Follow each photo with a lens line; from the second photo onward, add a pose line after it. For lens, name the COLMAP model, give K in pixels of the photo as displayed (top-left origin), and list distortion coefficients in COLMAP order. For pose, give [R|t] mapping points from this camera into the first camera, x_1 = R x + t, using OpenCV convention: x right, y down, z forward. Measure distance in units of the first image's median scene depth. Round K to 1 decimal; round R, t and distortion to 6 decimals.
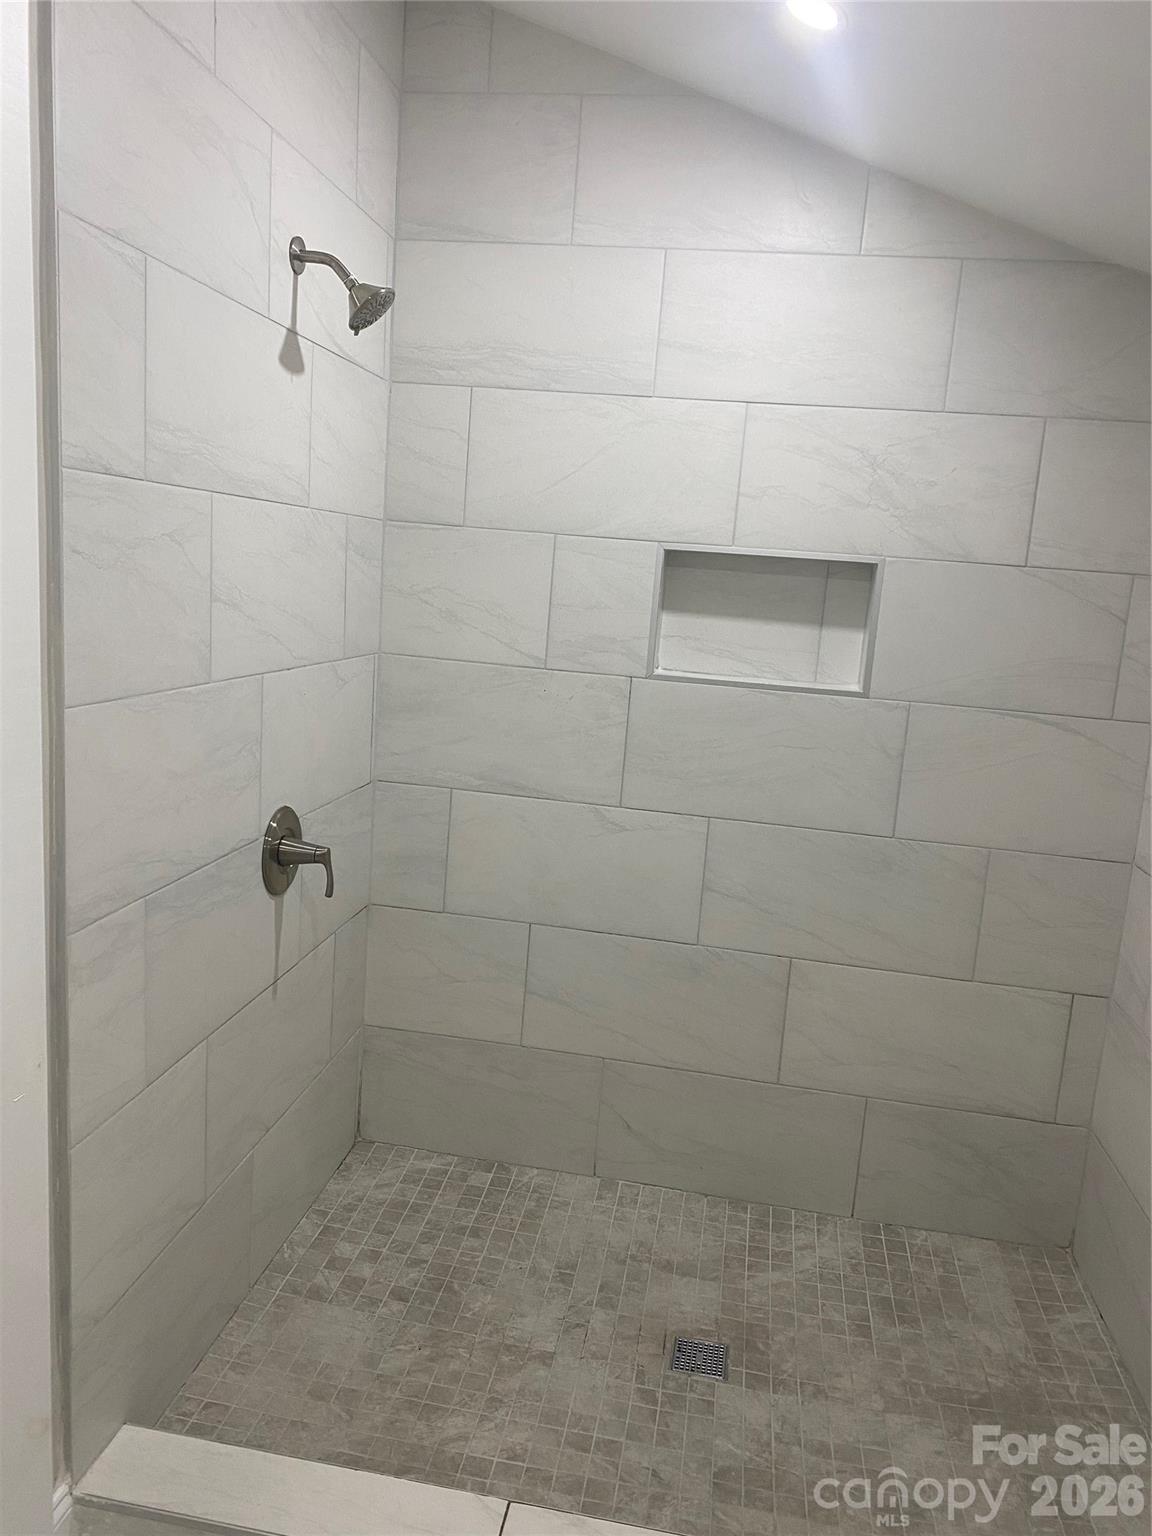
lens RADIAL K [[1166.4, 0, 577.1], [0, 1166.4, 775.6], [0, 0, 1]] dist [0.014771, 0.007935]
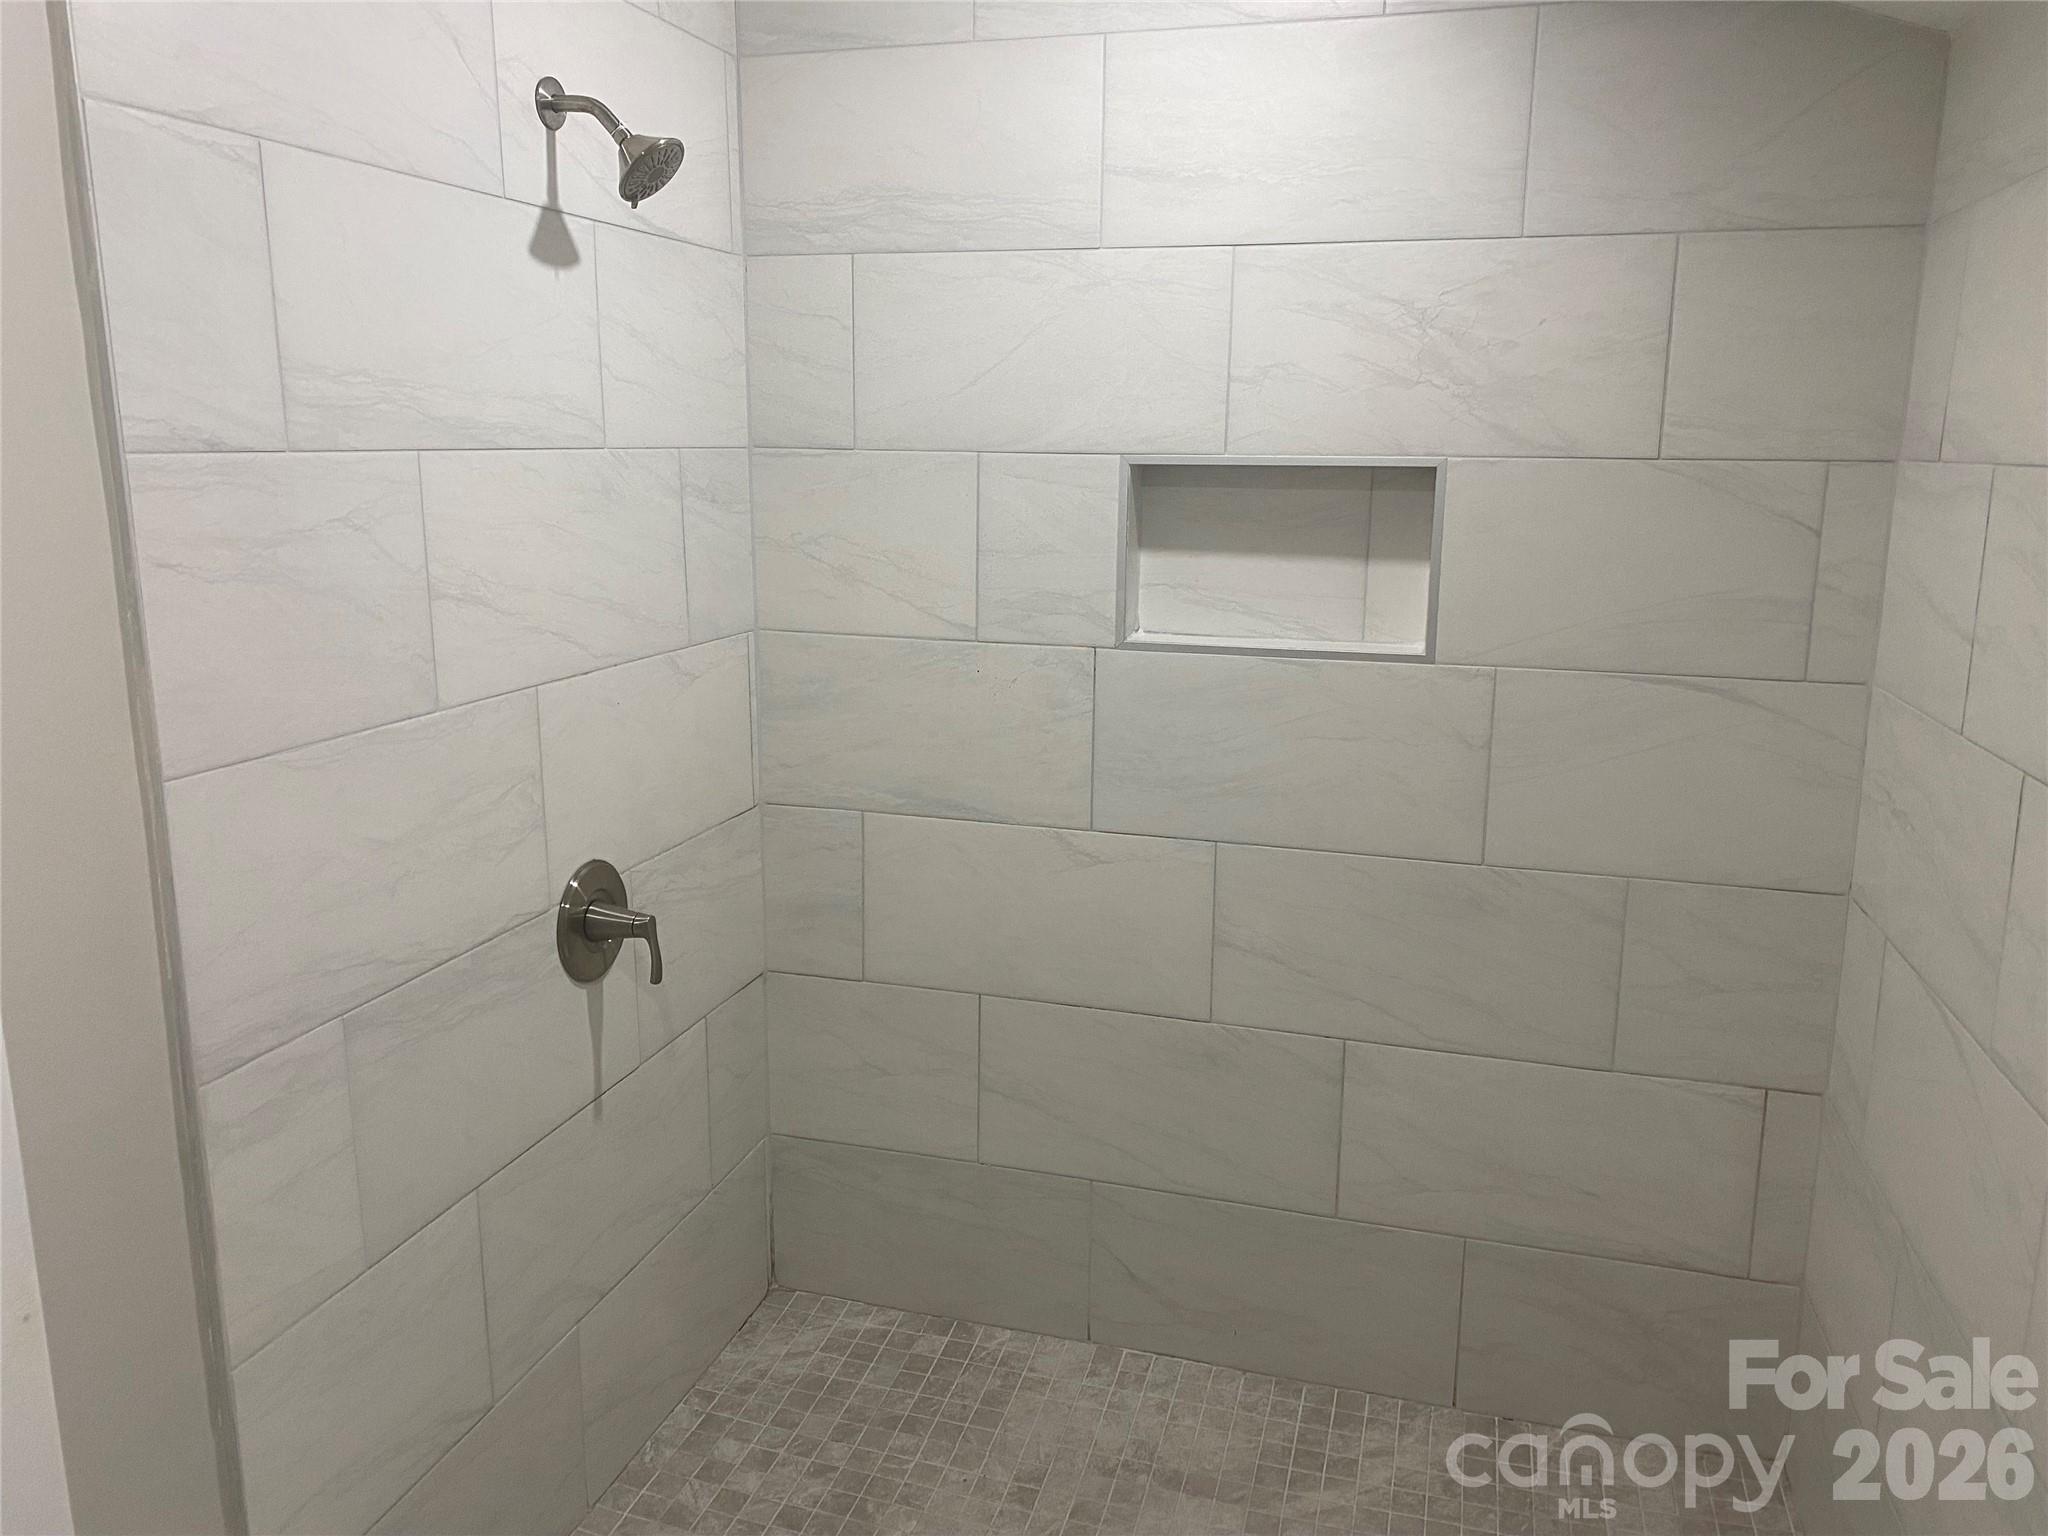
lens RADIAL K [[1555.2, 0, 1019.9], [0, 1555.2, 759.5], [0, 0, 1]] dist [0.014771, 0.007935]
pose [[0.990421, -0.040479, -0.132015, 0.127080], [0.043508, 0.998850, 0.020145, -0.039184], [0.131048, -0.025696, 0.991043, 0.062082]]
